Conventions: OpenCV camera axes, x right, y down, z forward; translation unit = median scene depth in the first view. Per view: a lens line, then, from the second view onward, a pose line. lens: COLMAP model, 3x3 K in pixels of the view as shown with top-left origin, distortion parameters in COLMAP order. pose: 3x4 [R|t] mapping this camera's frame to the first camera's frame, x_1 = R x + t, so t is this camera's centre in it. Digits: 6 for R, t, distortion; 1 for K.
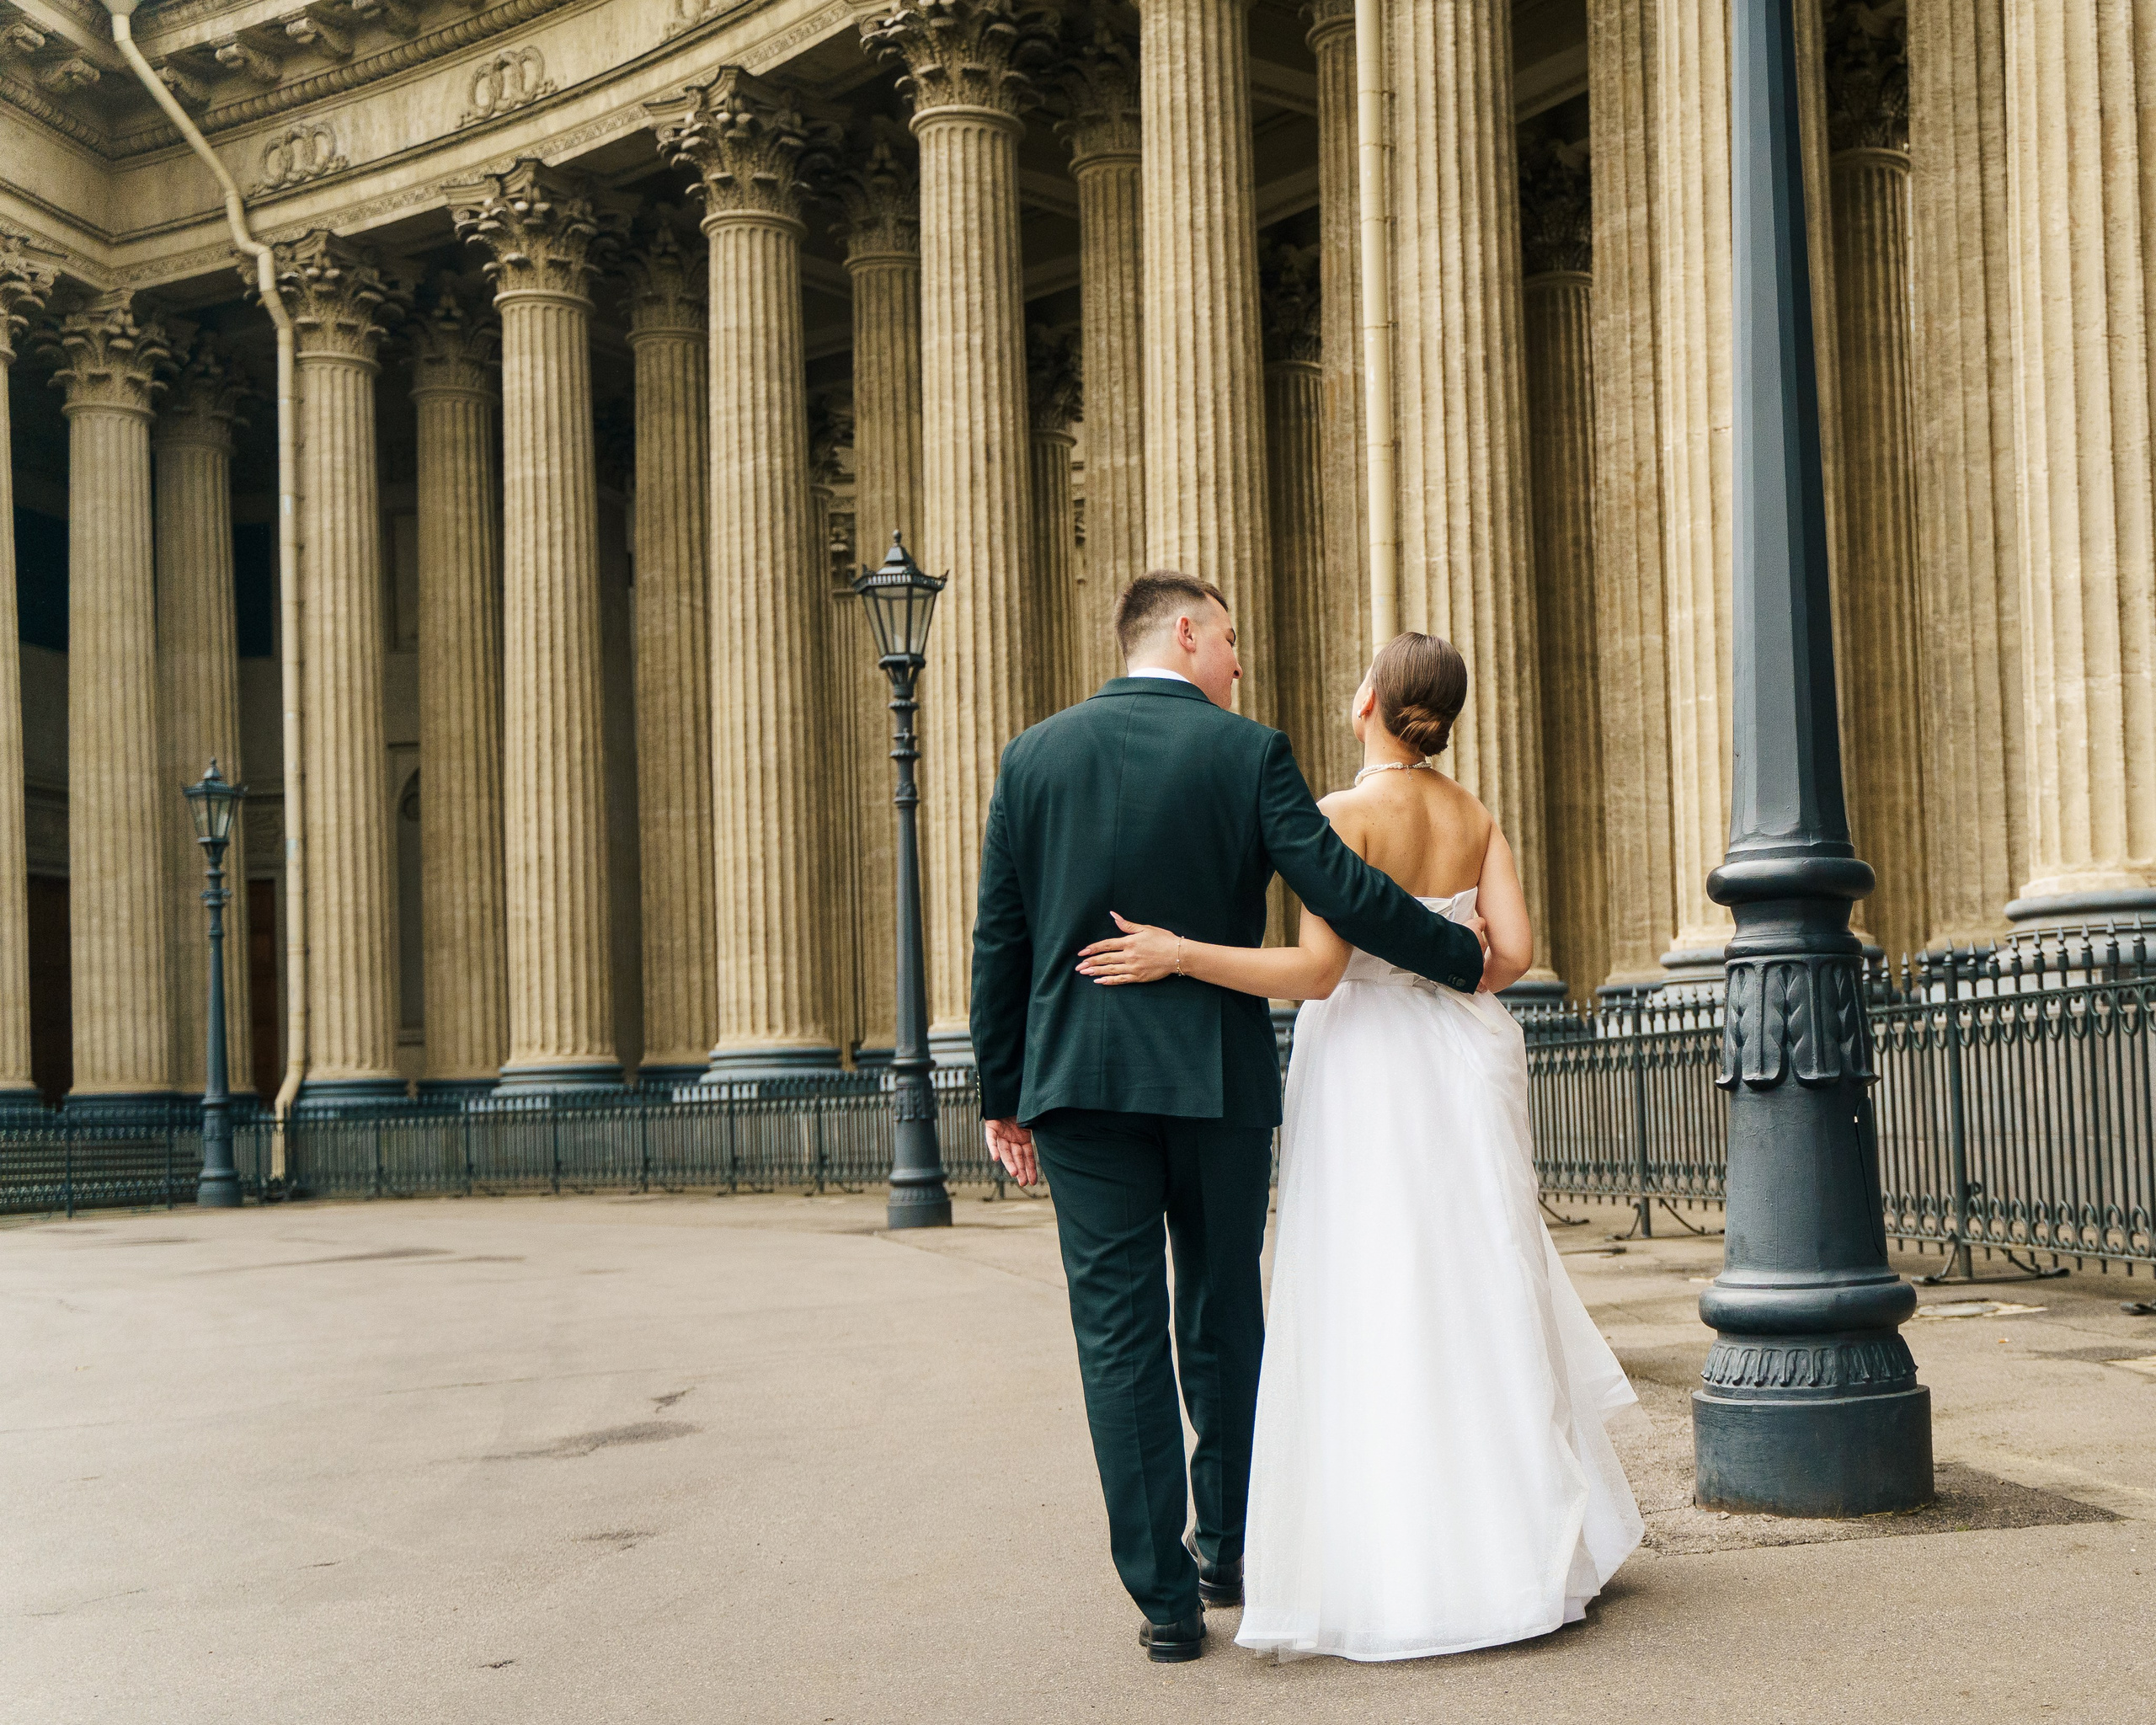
lens RADIAL K [[2521.9, 0, 1078.0], [0, 2521.9, 862.5], [0, 0, 1]] dist [0.004764, -0.043586]
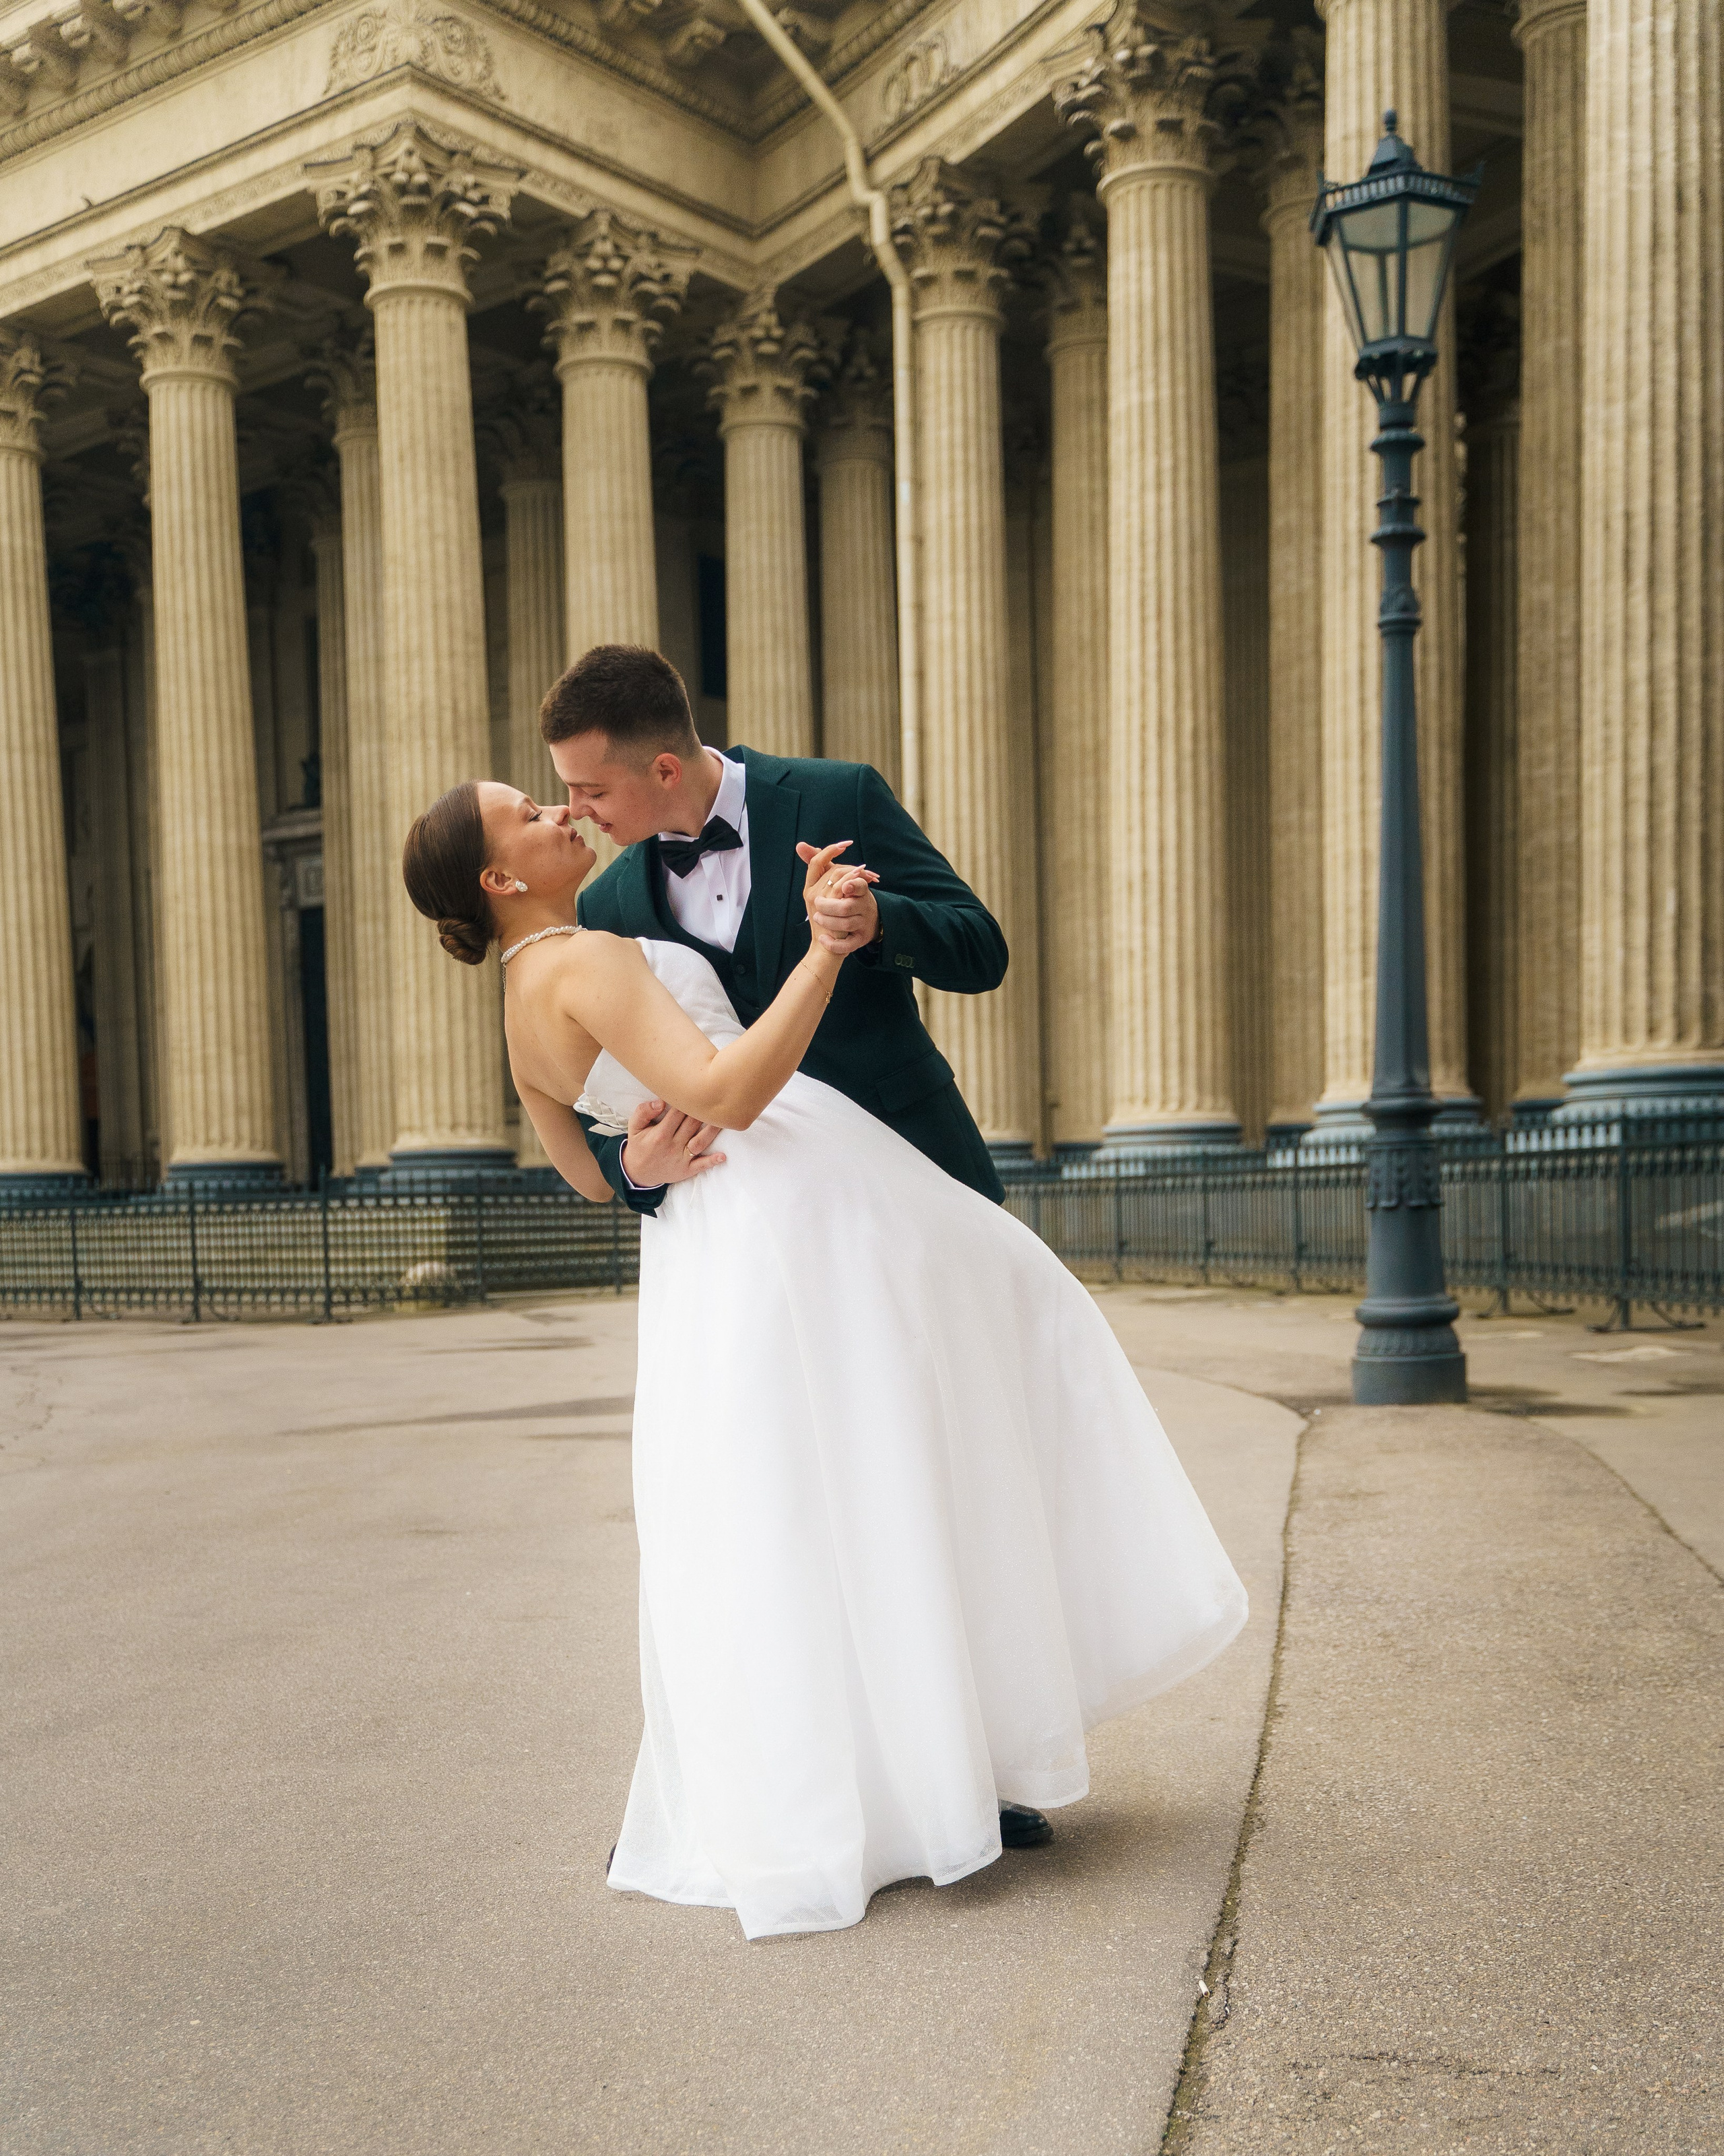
lens RADIAL K [[2521.5, 0, 865.7], [0, 2521.5, 1372.8], [0, 0, 1]] dist [0.004764, -0.043586]
pose [[0.929788, 0.033204, -0.366596, 0.011572], [0.031889, 0.984913, 0.170087, 0.014898], [0.366712, -0.169836, 0.914701, 0.167321]]
